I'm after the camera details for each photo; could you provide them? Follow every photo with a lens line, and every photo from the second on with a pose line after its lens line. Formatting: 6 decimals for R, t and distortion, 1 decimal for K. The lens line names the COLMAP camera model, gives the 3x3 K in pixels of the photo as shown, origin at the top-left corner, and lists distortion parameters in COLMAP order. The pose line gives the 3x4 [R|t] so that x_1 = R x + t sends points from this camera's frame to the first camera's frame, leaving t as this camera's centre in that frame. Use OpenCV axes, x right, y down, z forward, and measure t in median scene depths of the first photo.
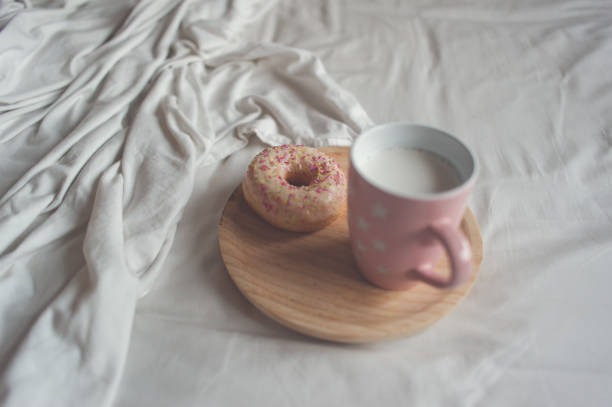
lens RADIAL K [[505.1, 0, 306.0], [0, 505.1, 203.5], [0, 0, 1]] dist [-0.005364, 0.002689]
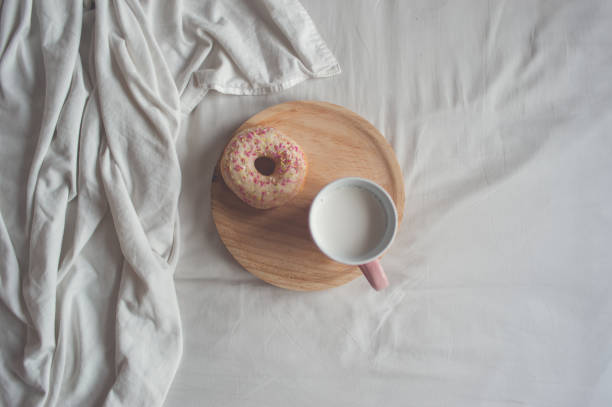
lens RADIAL K [[505.1, 0, 306.0], [0, 505.1, 203.5], [0, 0, 1]] dist [-0.005364, 0.002689]
pose [[0.991513, -0.125191, 0.035064, 0.028957], [0.063949, 0.704459, 0.706858, -0.870937], [-0.113194, -0.698616, 0.706486, 0.041994]]
